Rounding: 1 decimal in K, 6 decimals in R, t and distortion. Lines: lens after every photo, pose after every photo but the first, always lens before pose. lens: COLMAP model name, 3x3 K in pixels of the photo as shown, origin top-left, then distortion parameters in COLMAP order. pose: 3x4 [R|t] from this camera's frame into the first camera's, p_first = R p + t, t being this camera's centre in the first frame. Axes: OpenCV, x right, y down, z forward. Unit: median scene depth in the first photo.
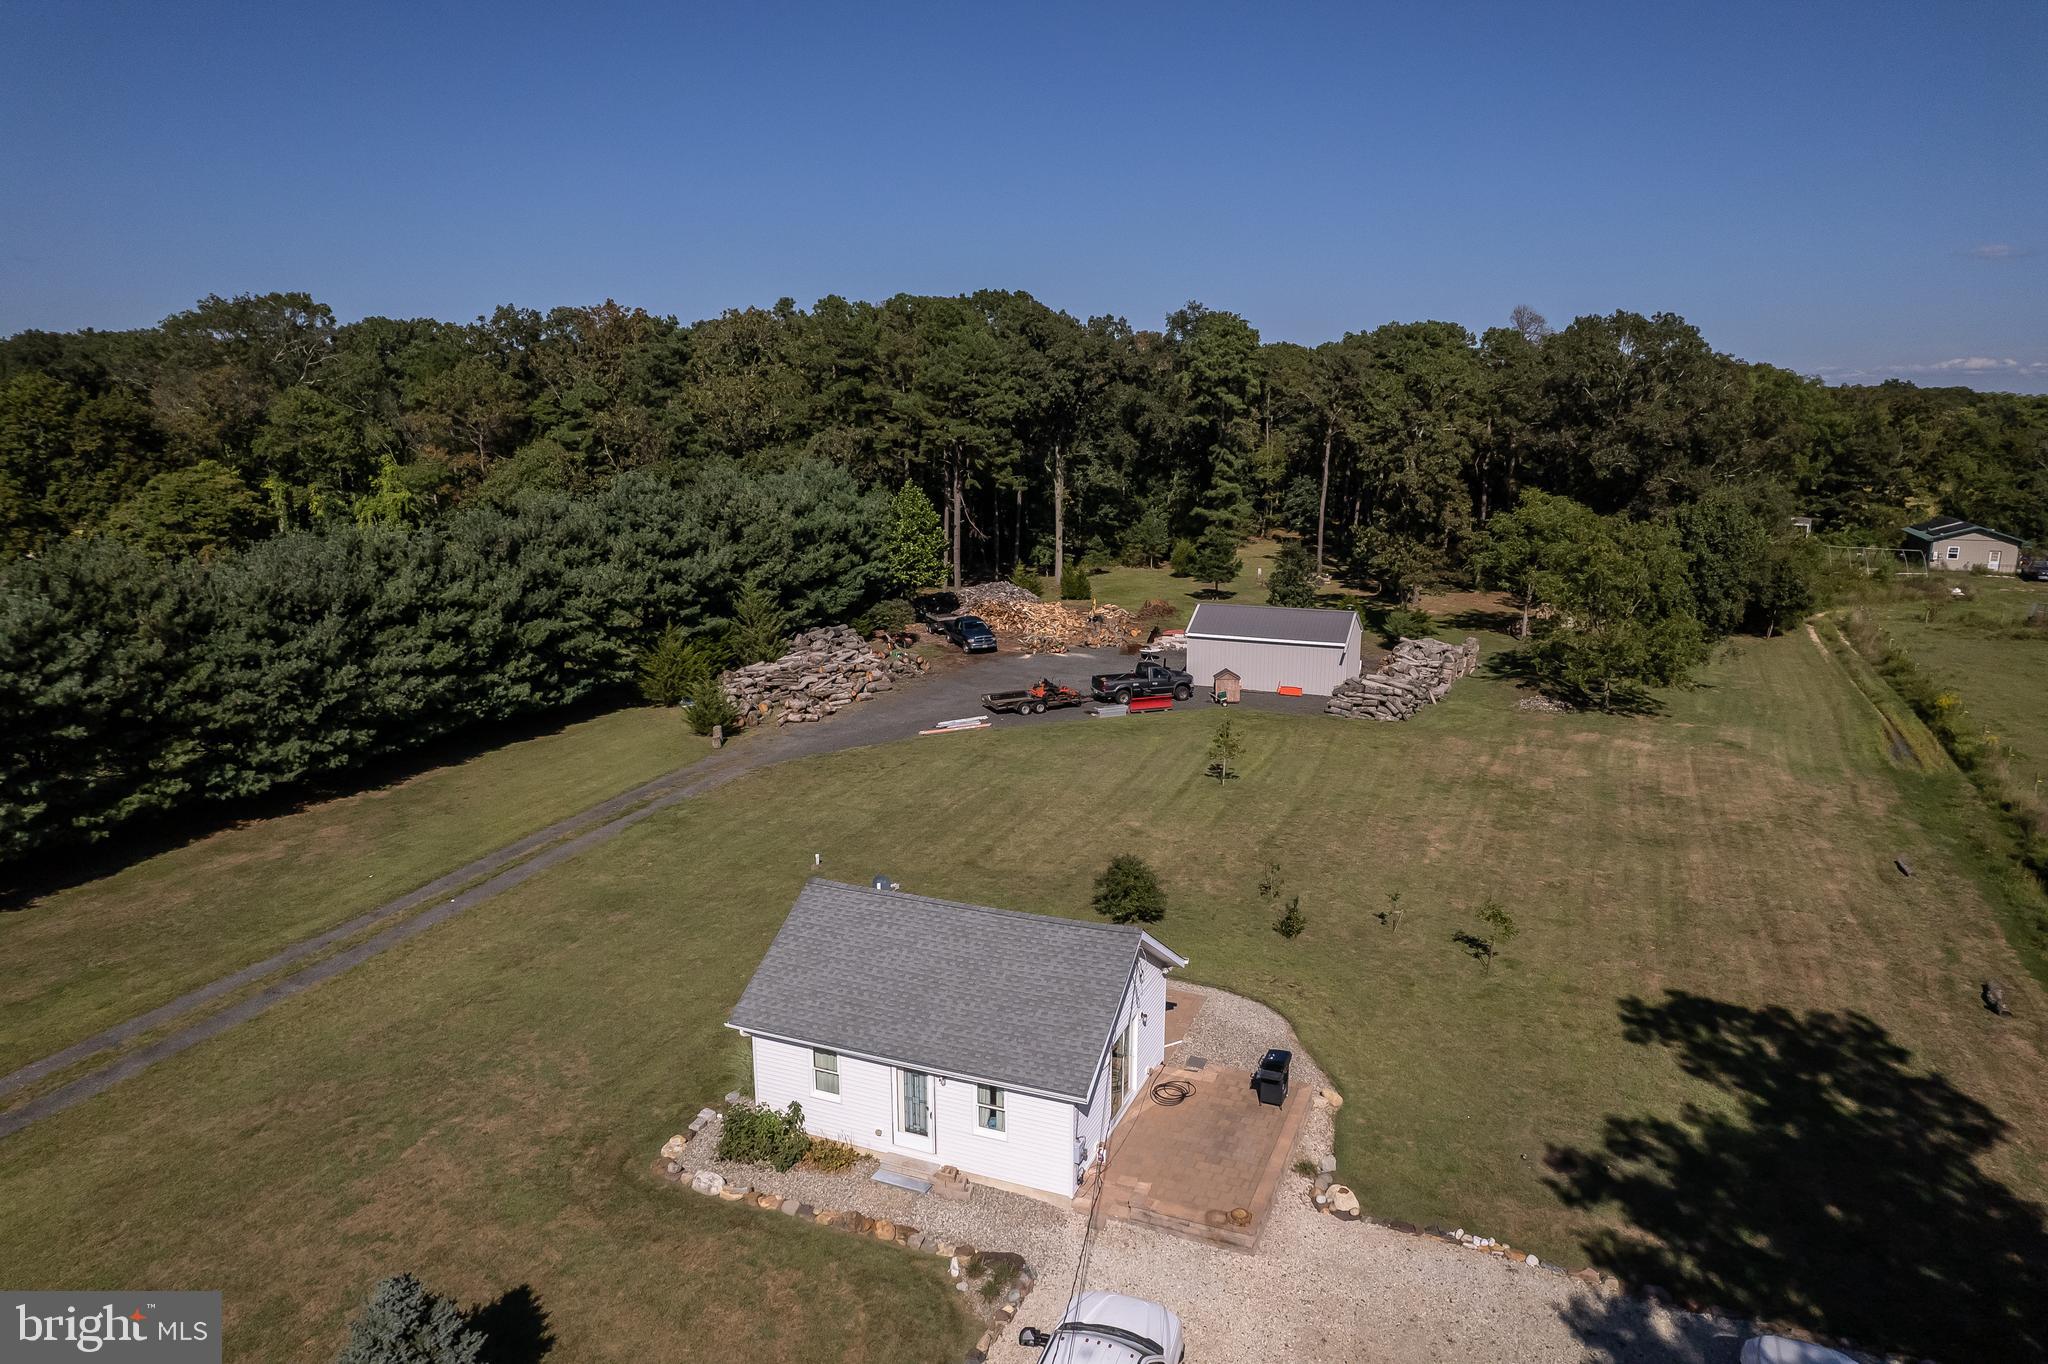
lens RADIAL K [[1319.0, 0, 1031.5], [0, 1319.0, 676.7], [0, 0, 1]] dist [-0.084853, 0.082605]
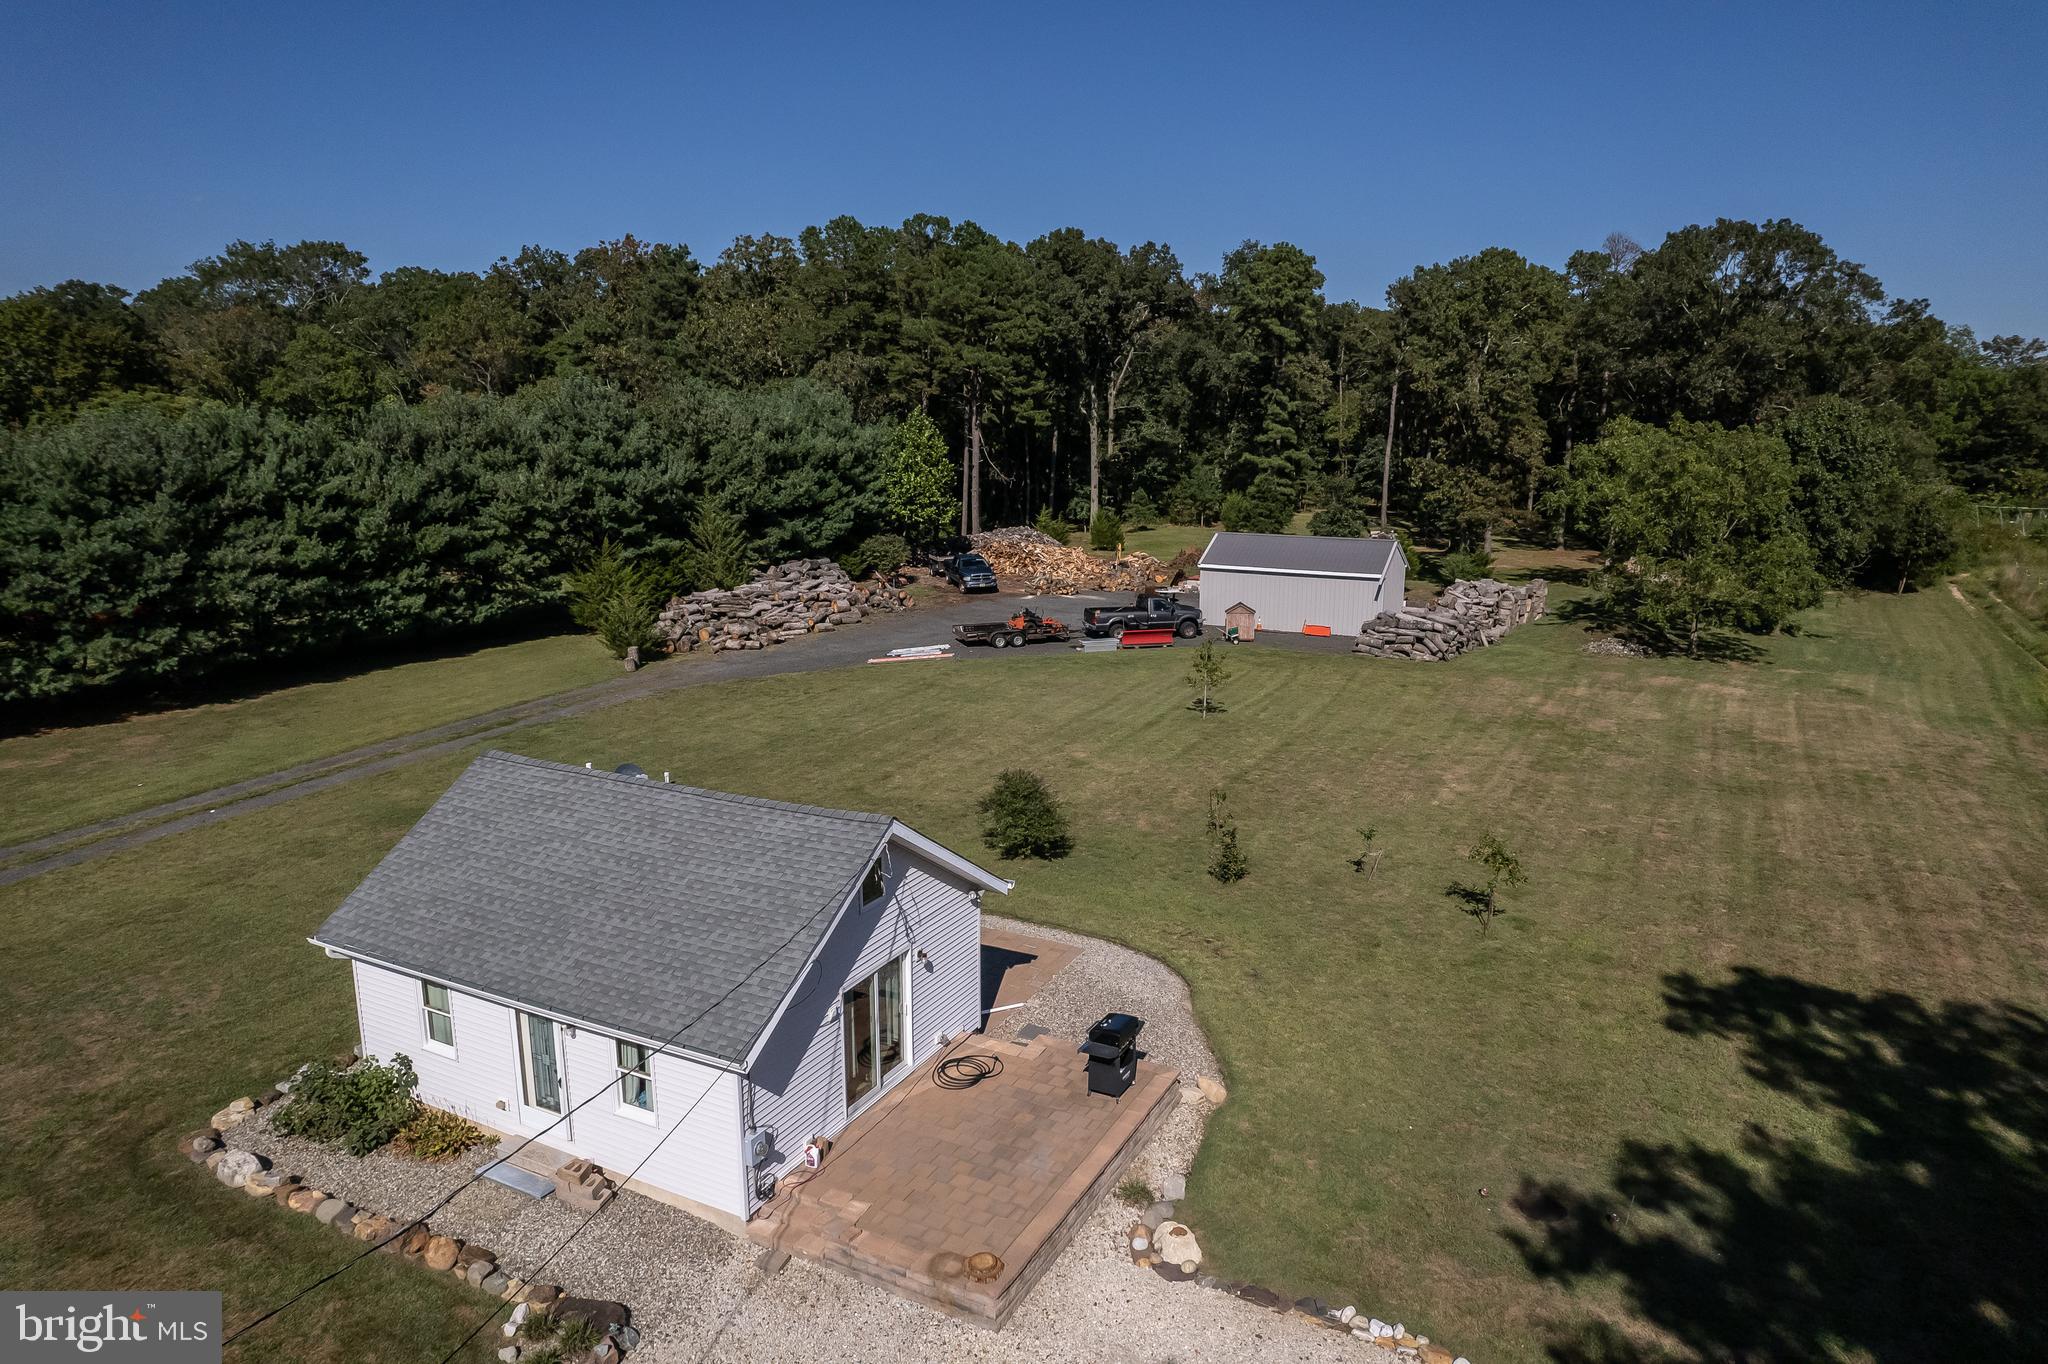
lens RADIAL K [[1319.0, 0, 1031.5], [0, 1319.0, 676.7], [0, 0, 1]] dist [-0.084853, 0.082605]
pose [[0.996981, 0.017918, -0.075555, 0.094480], [-0.018033, 0.999837, -0.000847, 0.055944], [0.075527, 0.002207, 0.997141, 0.160143]]
